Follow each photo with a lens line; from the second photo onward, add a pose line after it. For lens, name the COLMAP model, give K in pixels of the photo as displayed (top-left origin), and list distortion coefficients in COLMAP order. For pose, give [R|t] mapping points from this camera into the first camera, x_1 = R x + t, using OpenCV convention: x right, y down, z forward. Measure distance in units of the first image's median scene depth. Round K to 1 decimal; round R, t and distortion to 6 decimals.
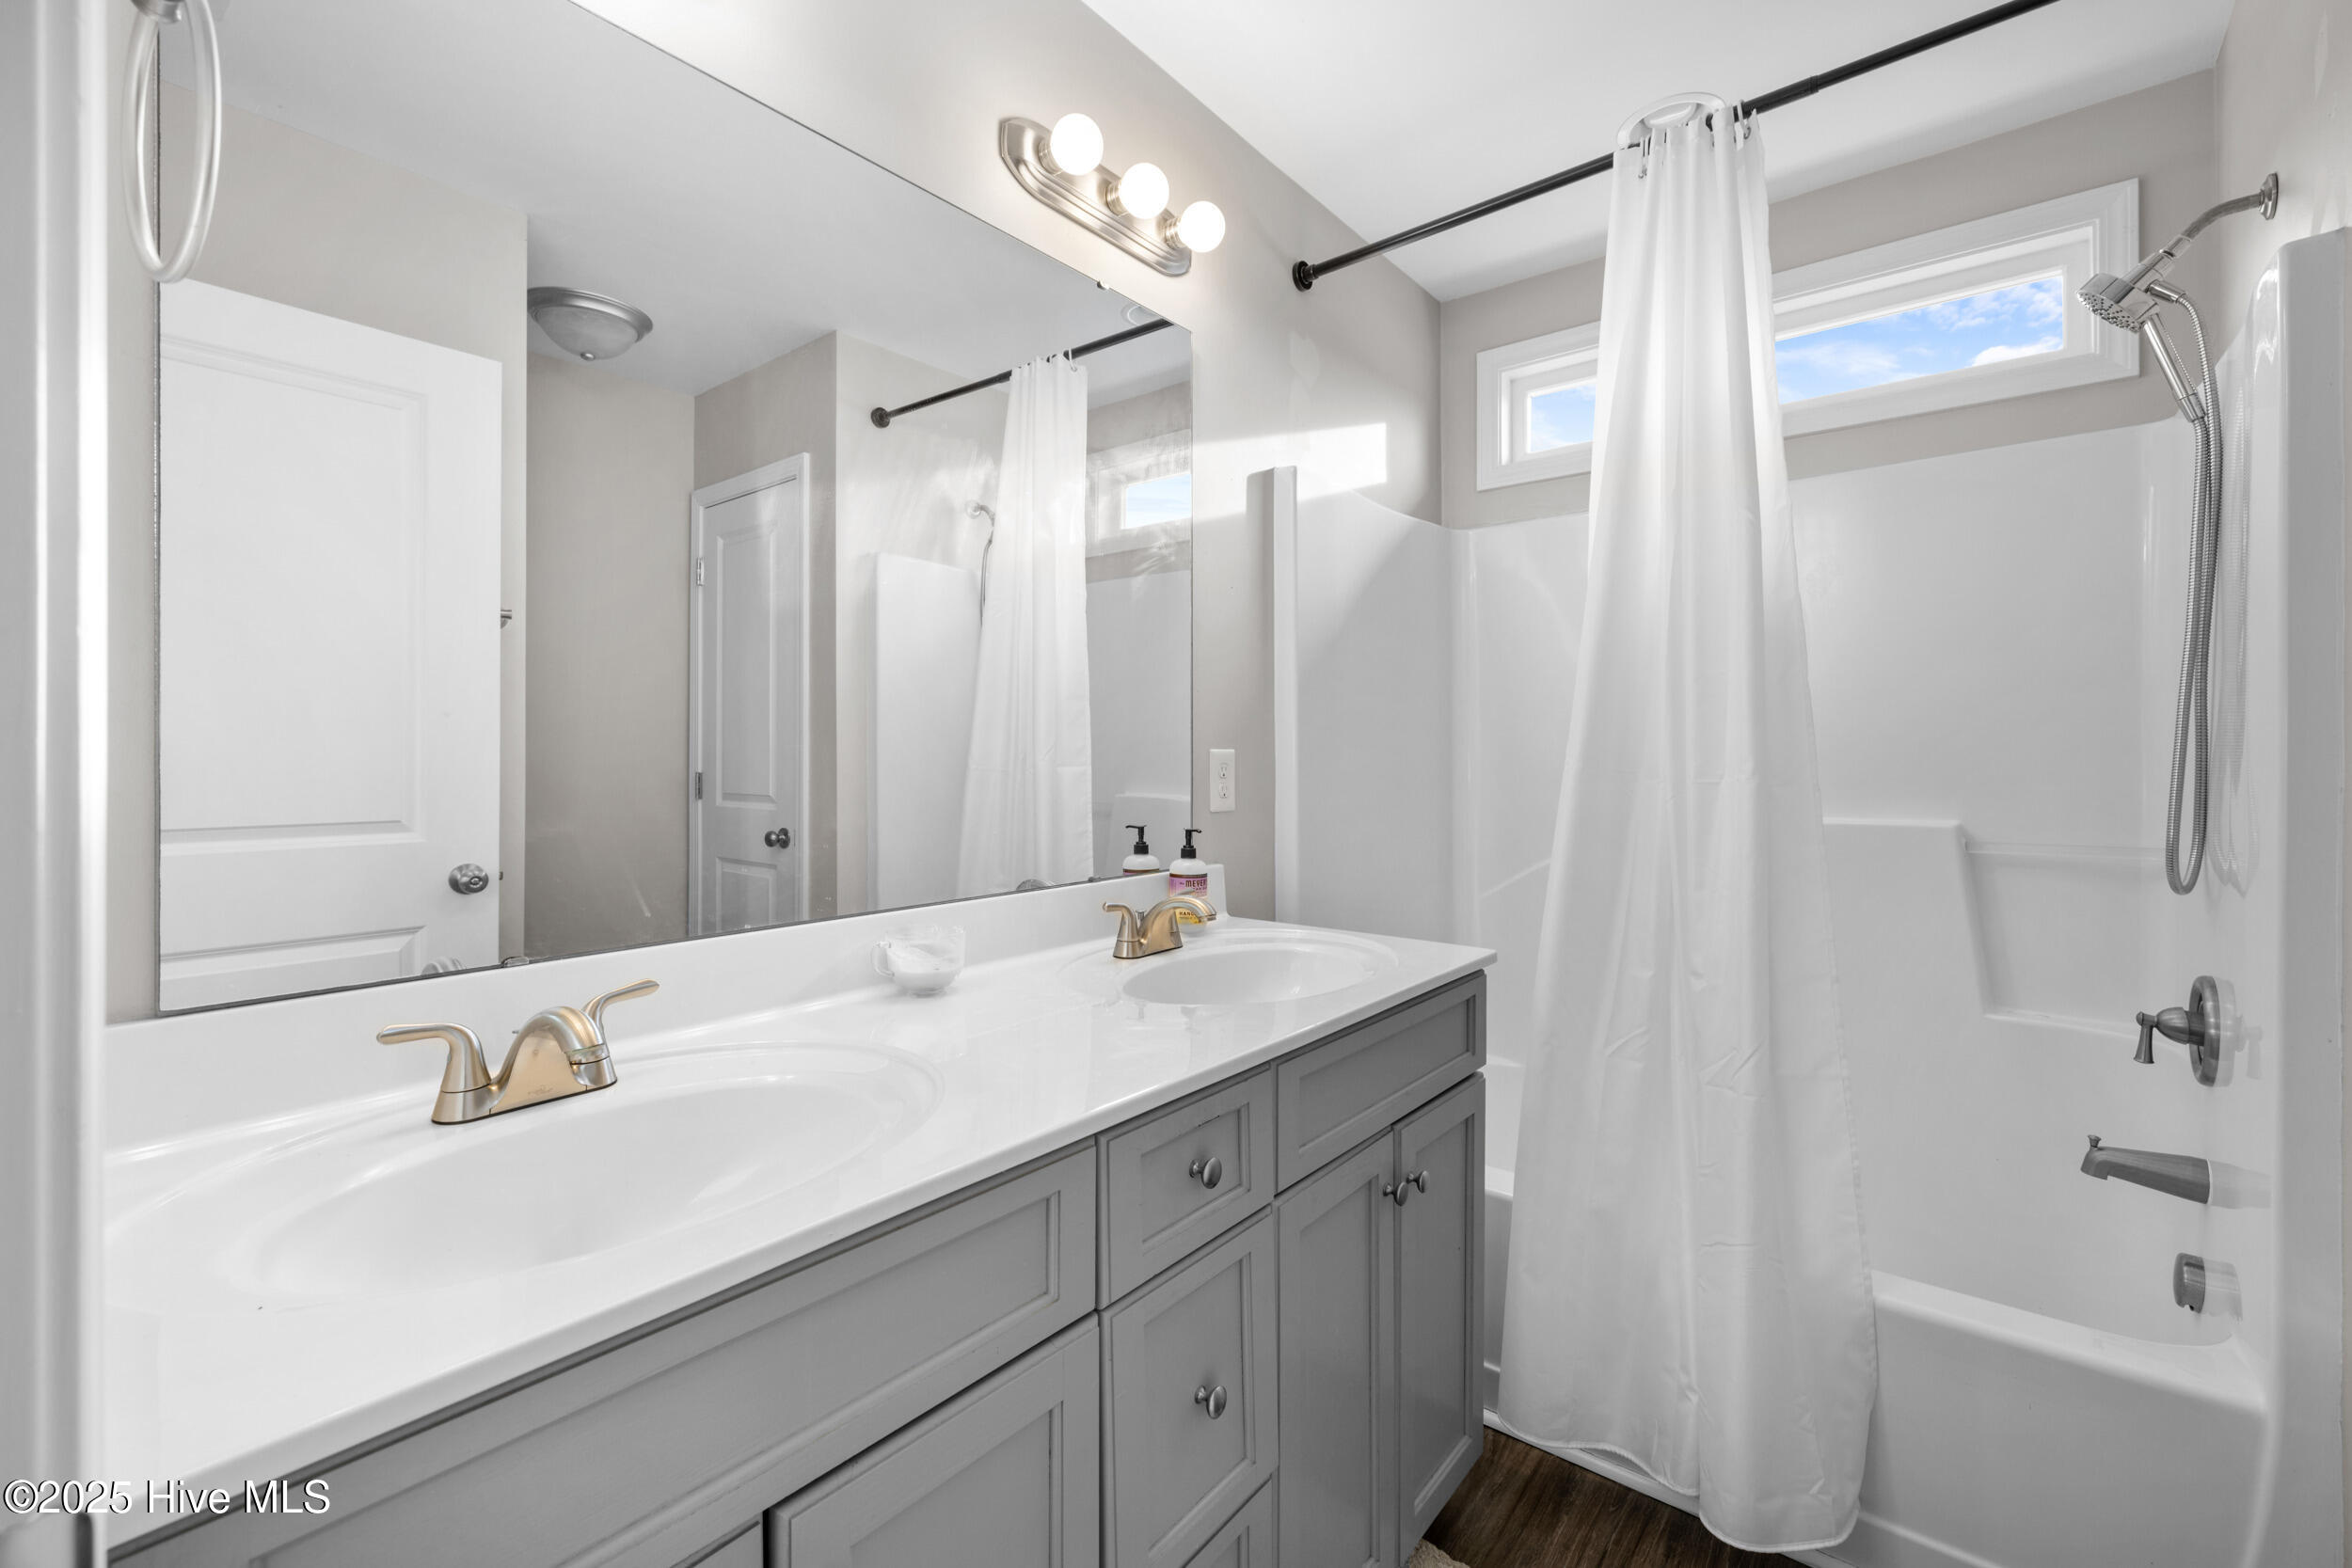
lens RADIAL K [[989.4, 0, 1184.6], [0, 989.4, 736.9], [0, 0, 1]] dist [0.001702, 0.000299]
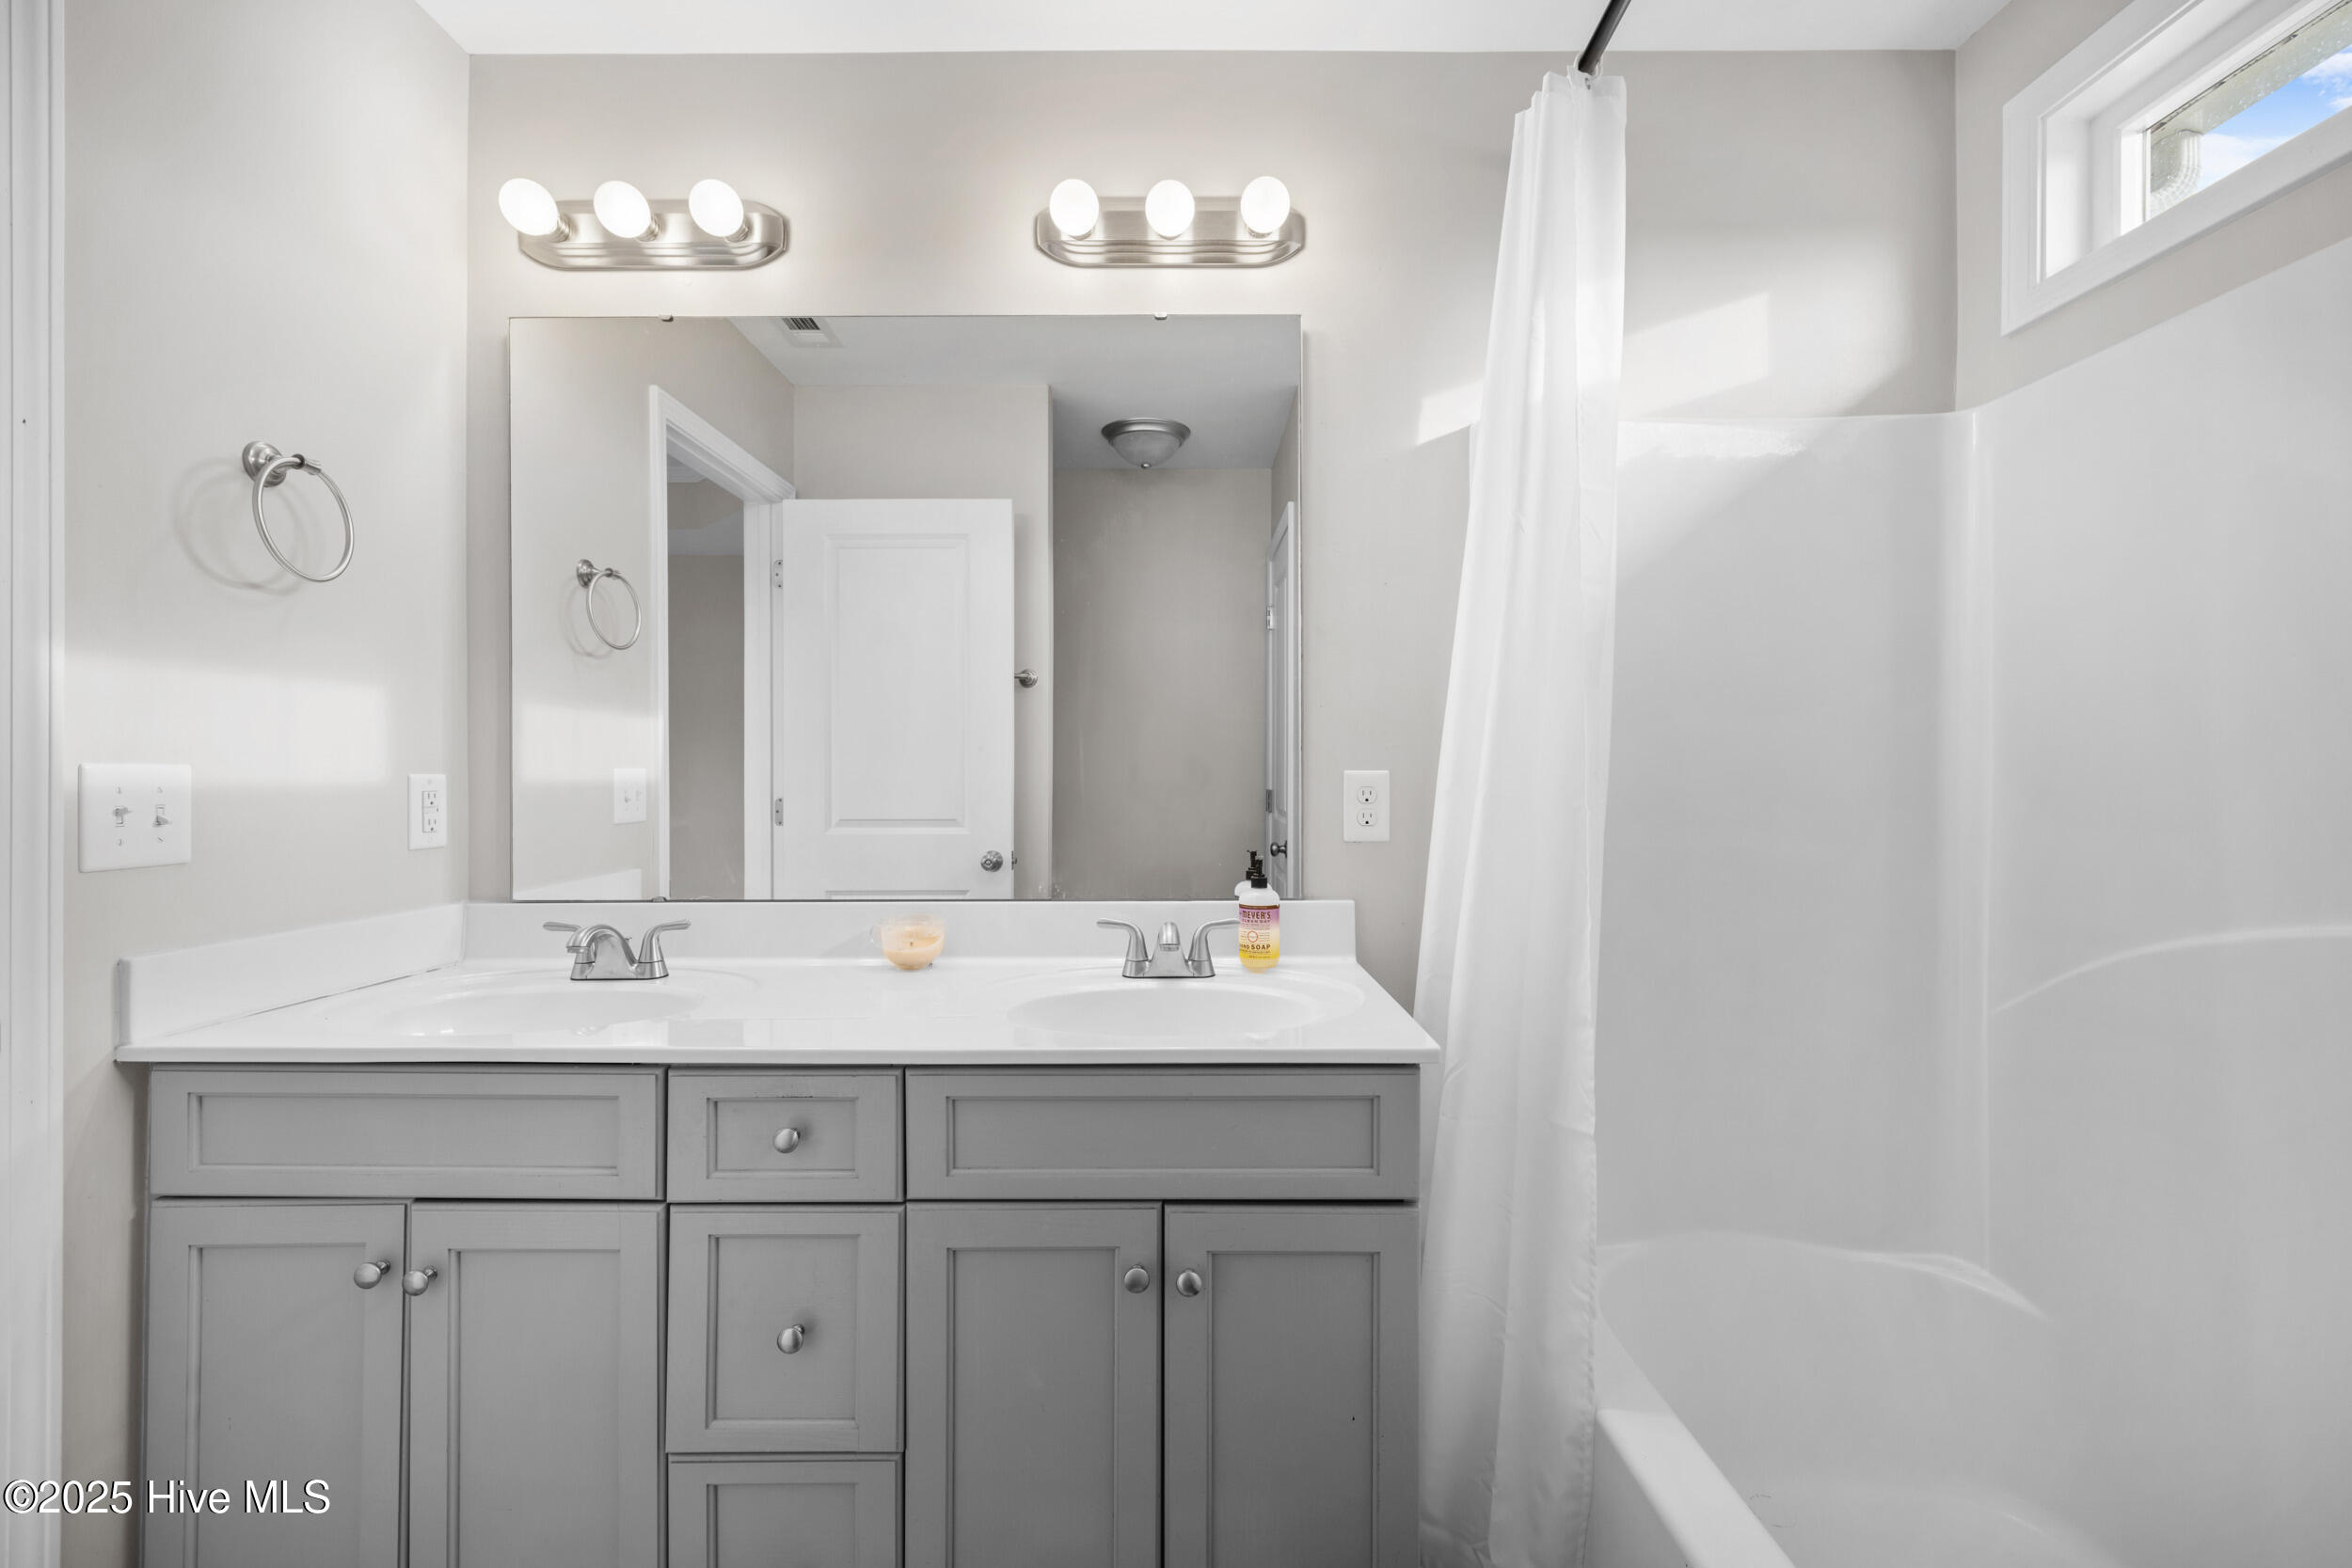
lens RADIAL K [[989.4, 0, 1196.6], [0, 989.4, 769.8], [0, 0, 1]] dist [0.001702, 0.000299]
pose [[0.632333, -0.004654, -0.774683, 0.625926], [0.016705, 0.999831, 0.007629, 0.002416], [0.774517, -0.017765, 0.632304, 0.326840]]
